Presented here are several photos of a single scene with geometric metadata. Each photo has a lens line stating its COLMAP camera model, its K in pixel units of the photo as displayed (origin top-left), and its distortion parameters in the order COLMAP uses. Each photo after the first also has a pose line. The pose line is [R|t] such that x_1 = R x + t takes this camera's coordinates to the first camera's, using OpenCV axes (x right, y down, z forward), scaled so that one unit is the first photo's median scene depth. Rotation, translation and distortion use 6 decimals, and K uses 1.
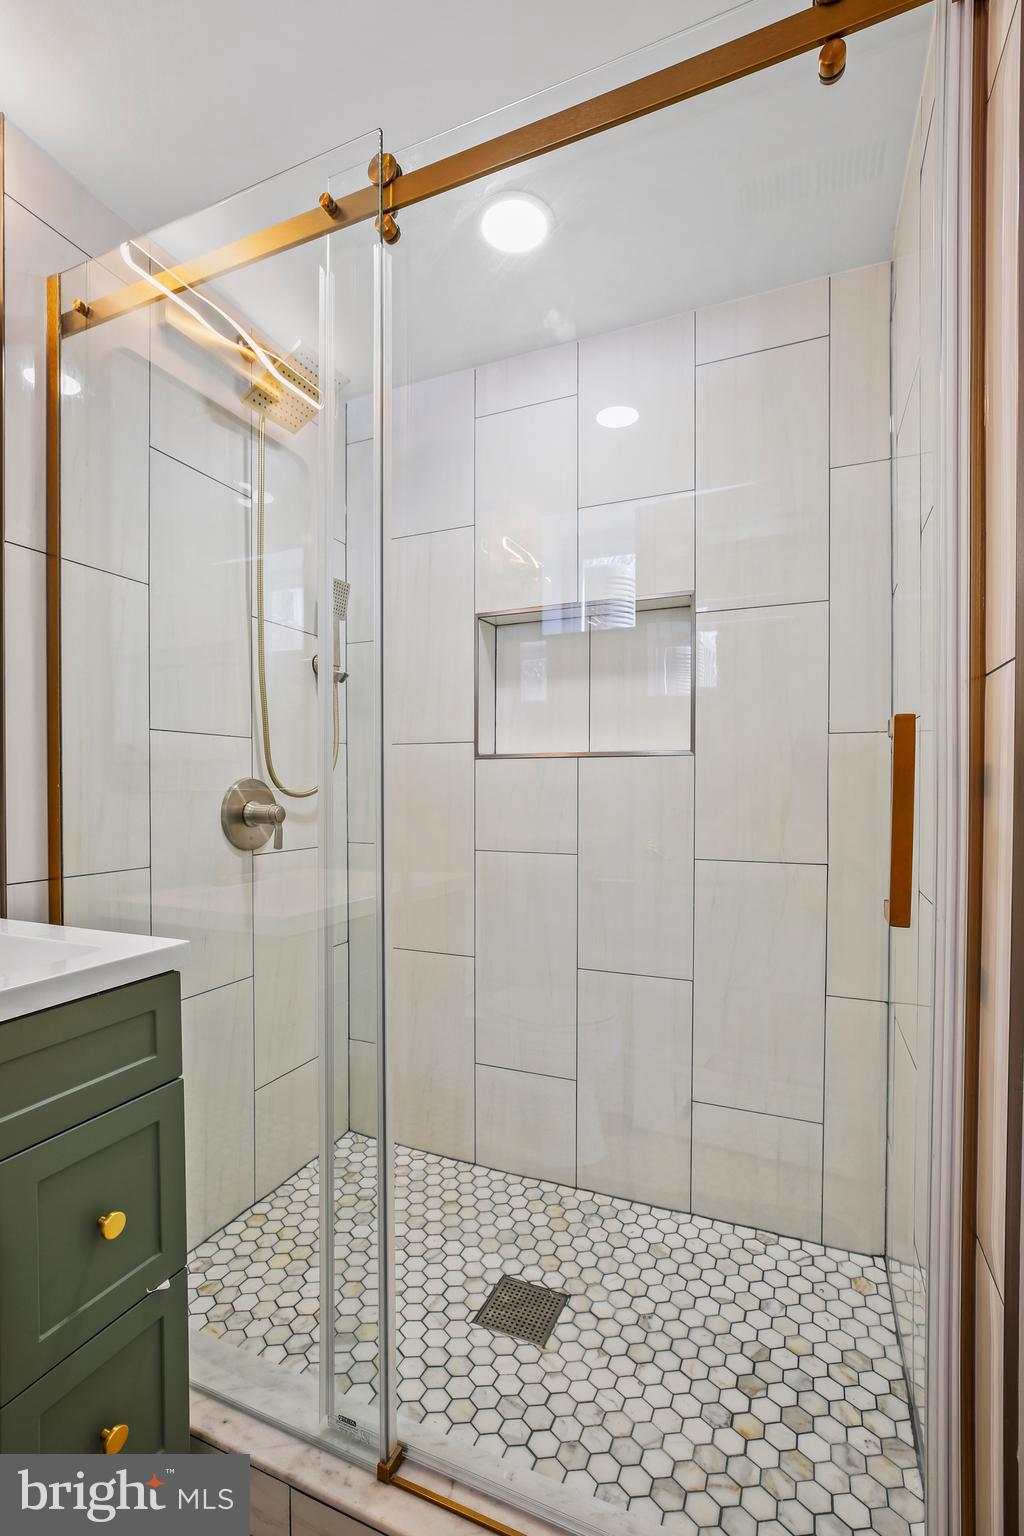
lens RADIAL K [[700.0, 0, 507.7], [0, 700.0, 776.6], [0, 0, 1]] dist [-0.026910, 0.013858]
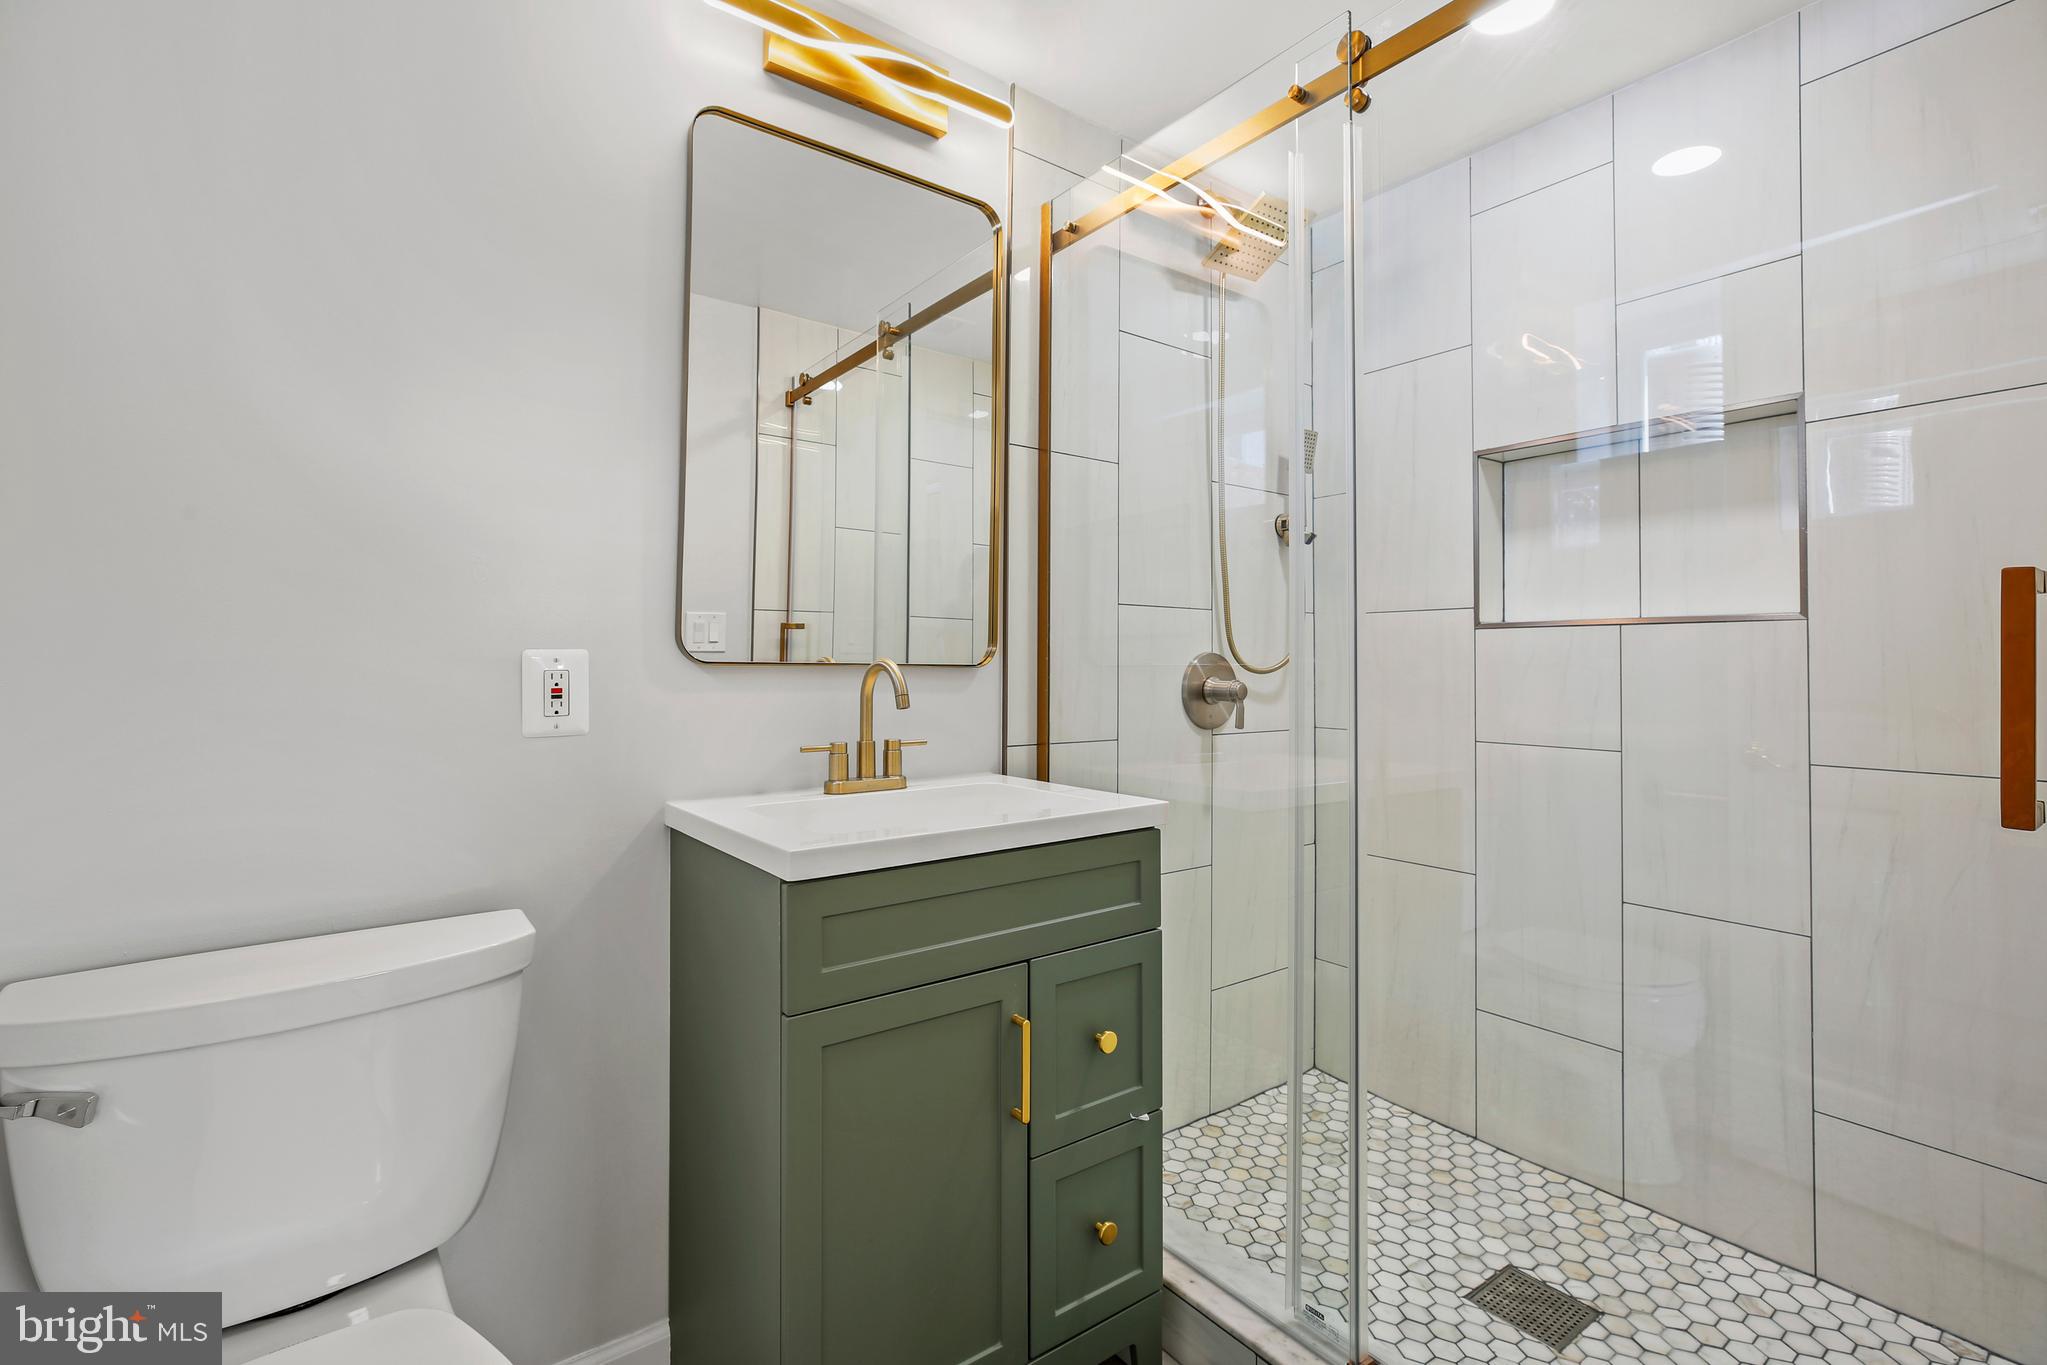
lens RADIAL K [[932.8, 0, 1023.3], [0, 932.8, 652.0], [0, 0, 1]] dist [-0.026910, 0.013858]
pose [[0.866432, -0.001947, -0.499291, 0.042255], [-0.000719, 0.999986, -0.005147, 0.008866], [0.499294, 0.004819, 0.866419, -0.227013]]
